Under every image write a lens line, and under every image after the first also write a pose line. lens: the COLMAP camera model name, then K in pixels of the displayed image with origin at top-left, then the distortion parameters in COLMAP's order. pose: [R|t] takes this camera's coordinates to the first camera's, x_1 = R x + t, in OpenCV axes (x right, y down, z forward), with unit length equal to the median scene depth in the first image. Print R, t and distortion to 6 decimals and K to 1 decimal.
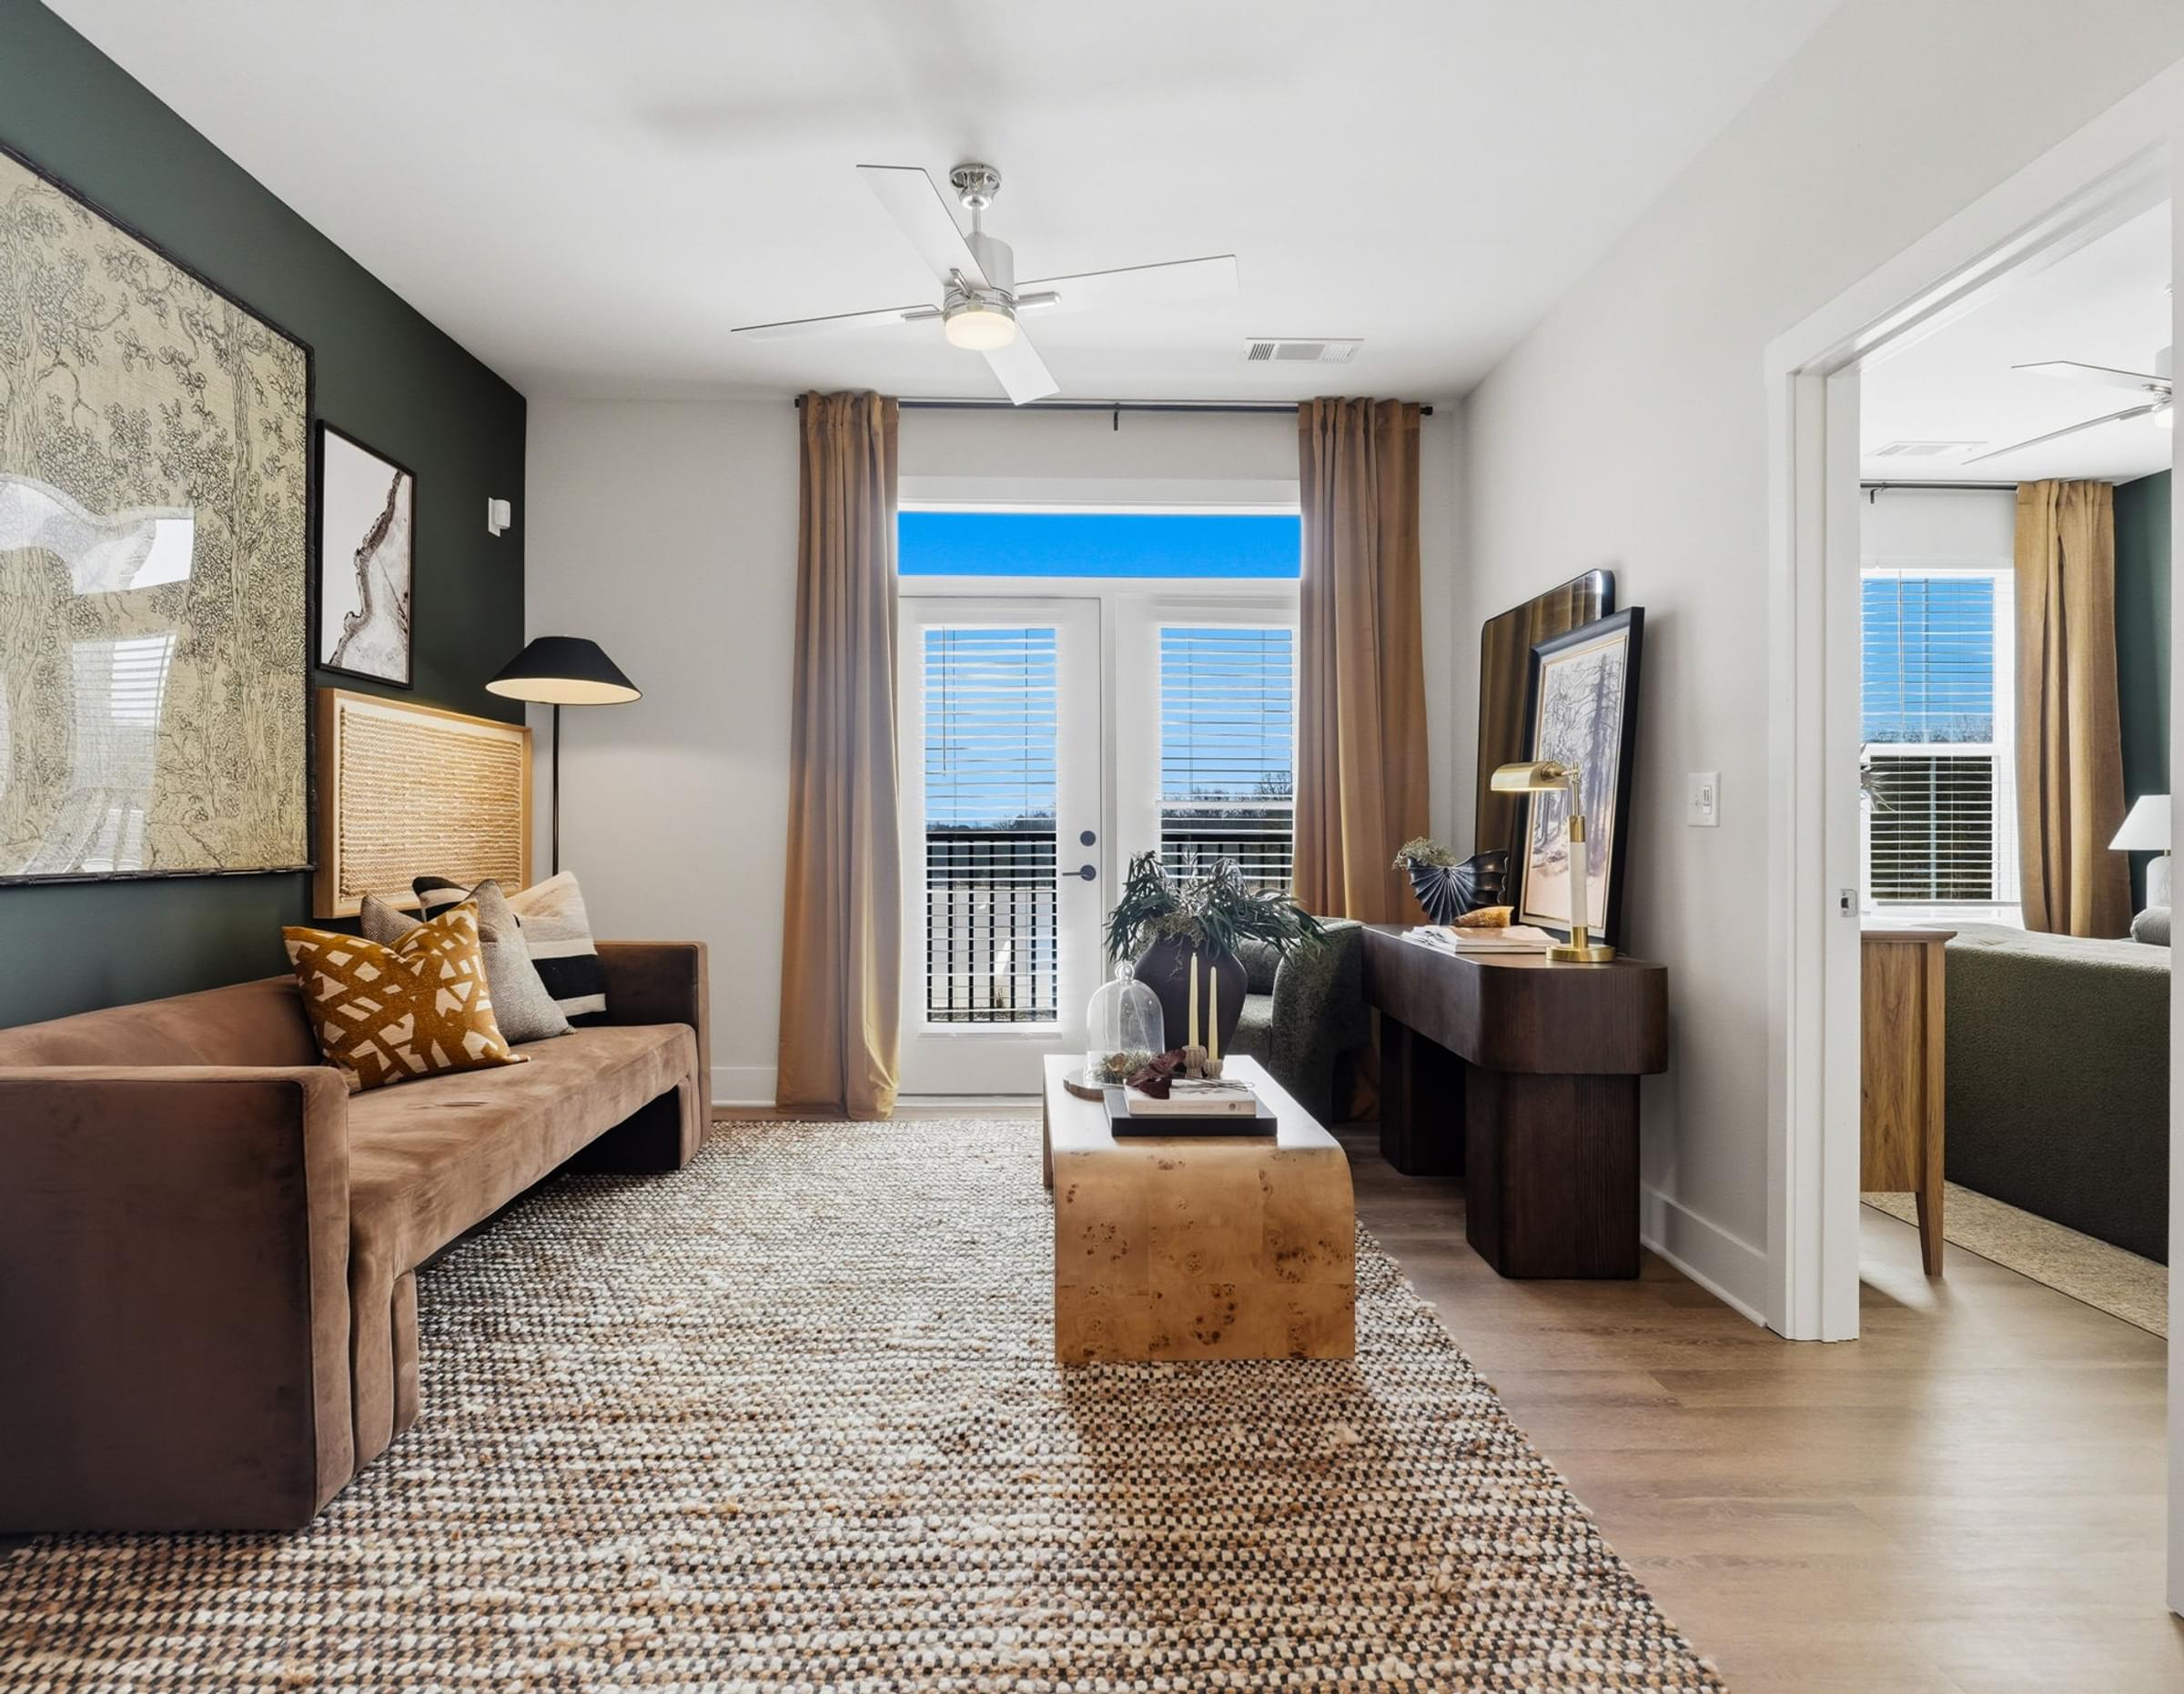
lens RADIAL K [[1169.8, 0, 1086.0], [0, 1169.8, 825.7], [0, 0, 1]] dist [-0.004896, -0.000741]
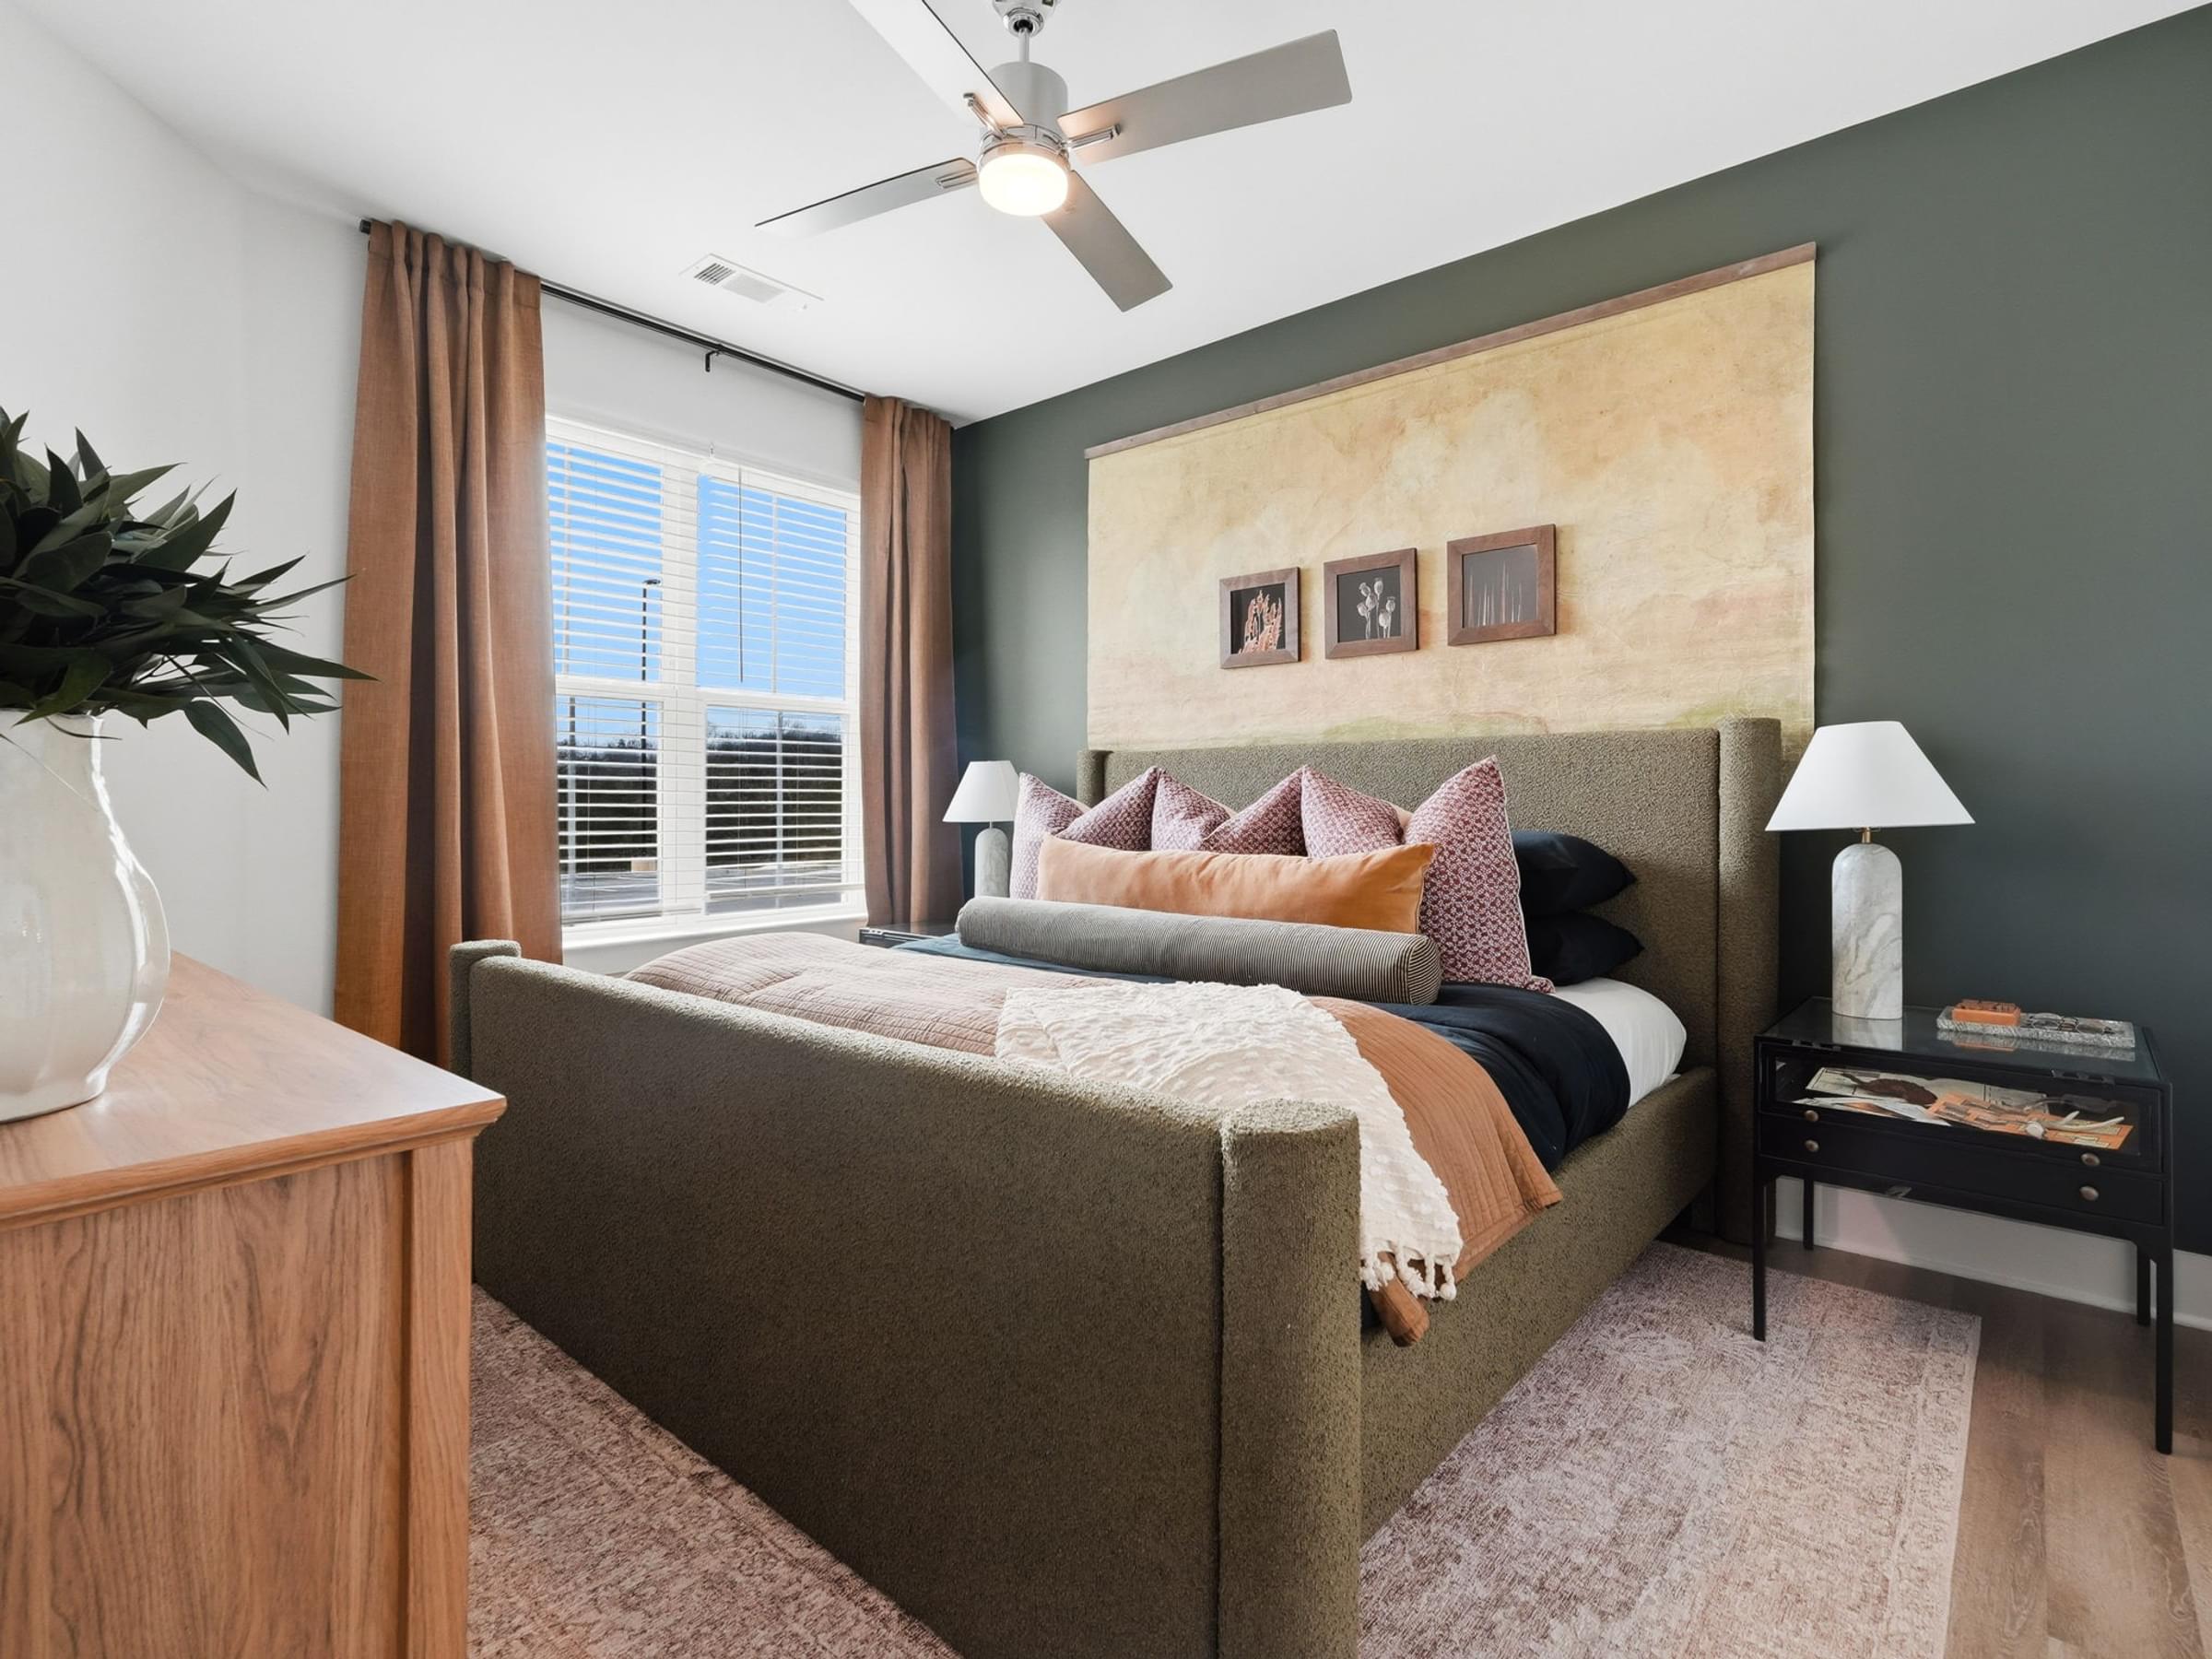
lens RADIAL K [[1085.6, 0, 1099.9], [0, 1085.6, 794.7], [0, 0, 1]] dist [-0.005409, -0.001926]
pose [[0.665860, 0.002616, 0.746072, 0.561270], [-0.000444, 0.999995, -0.003110, 0.004331], [-0.746077, 0.001739, 0.665858, 0.595785]]
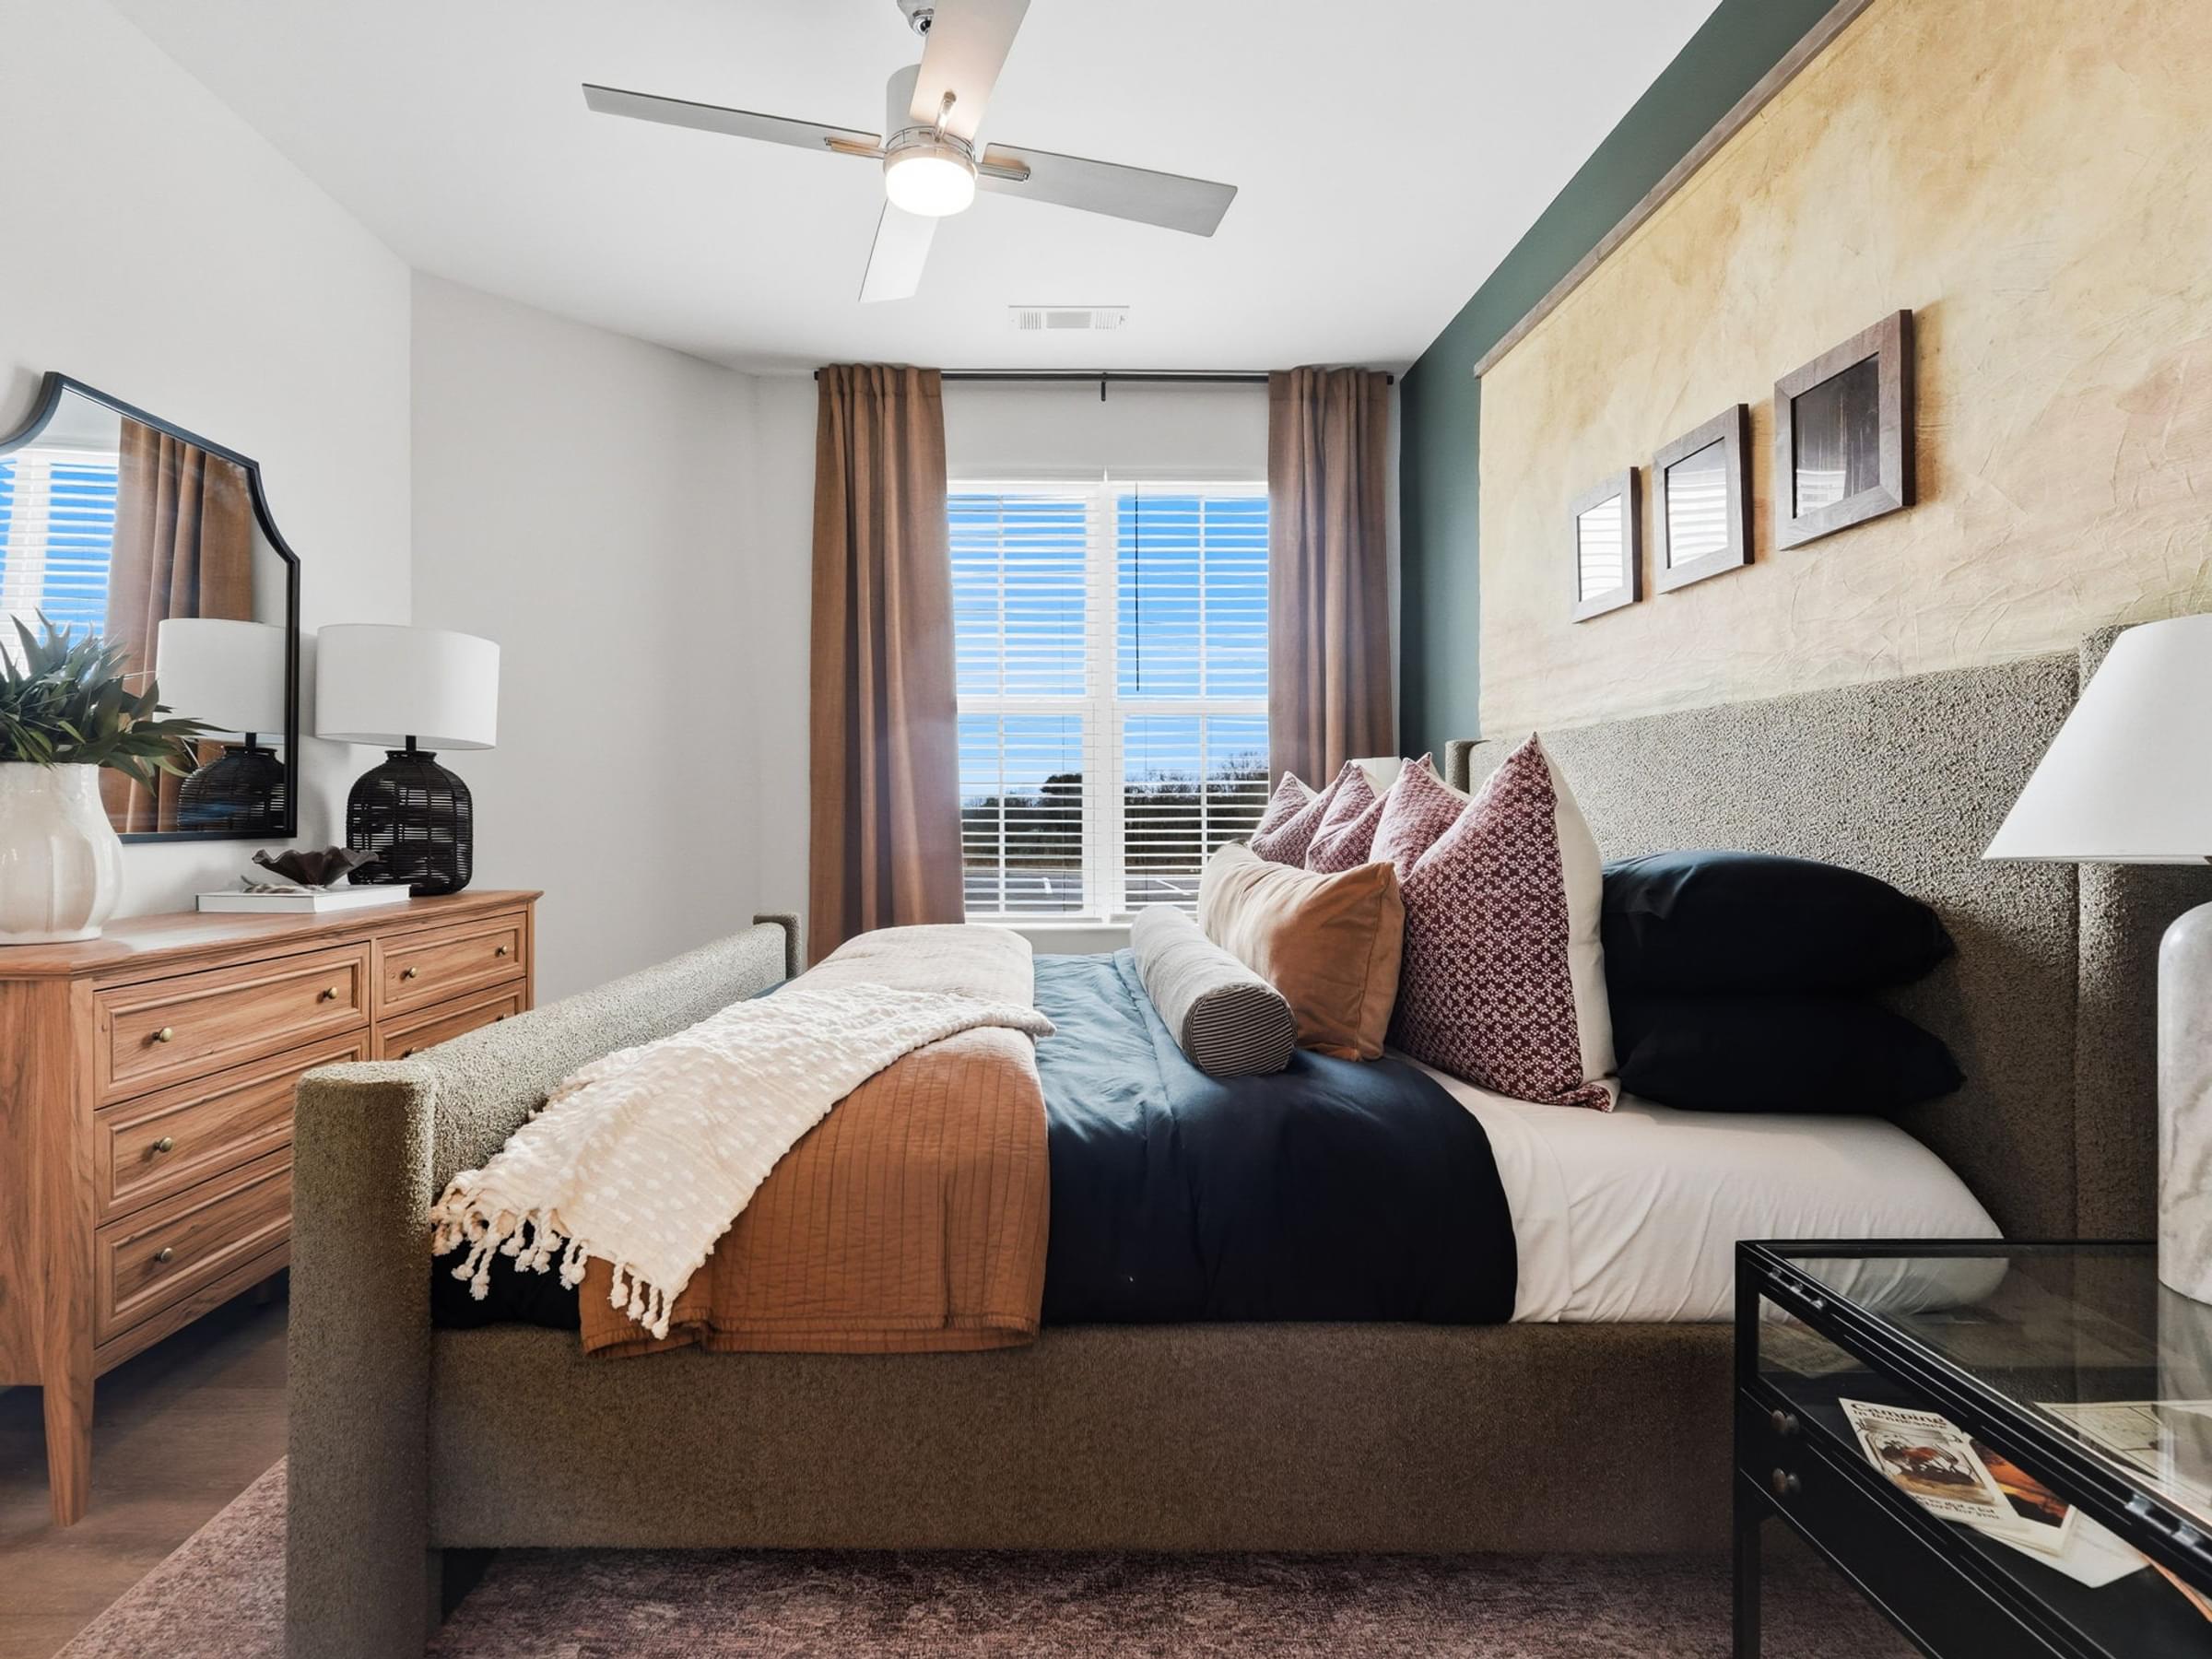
lens RADIAL K [[1140.2, 0, 1028.0], [0, 1140.2, 811.6], [0, 0, 1]] dist [-0.000612, -0.002005]
pose [[0.999953, -0.003226, -0.009171, 1.117081], [0.003290, 0.999970, 0.006949, 0.006441], [0.009148, -0.006979, 0.999934, 0.359365]]
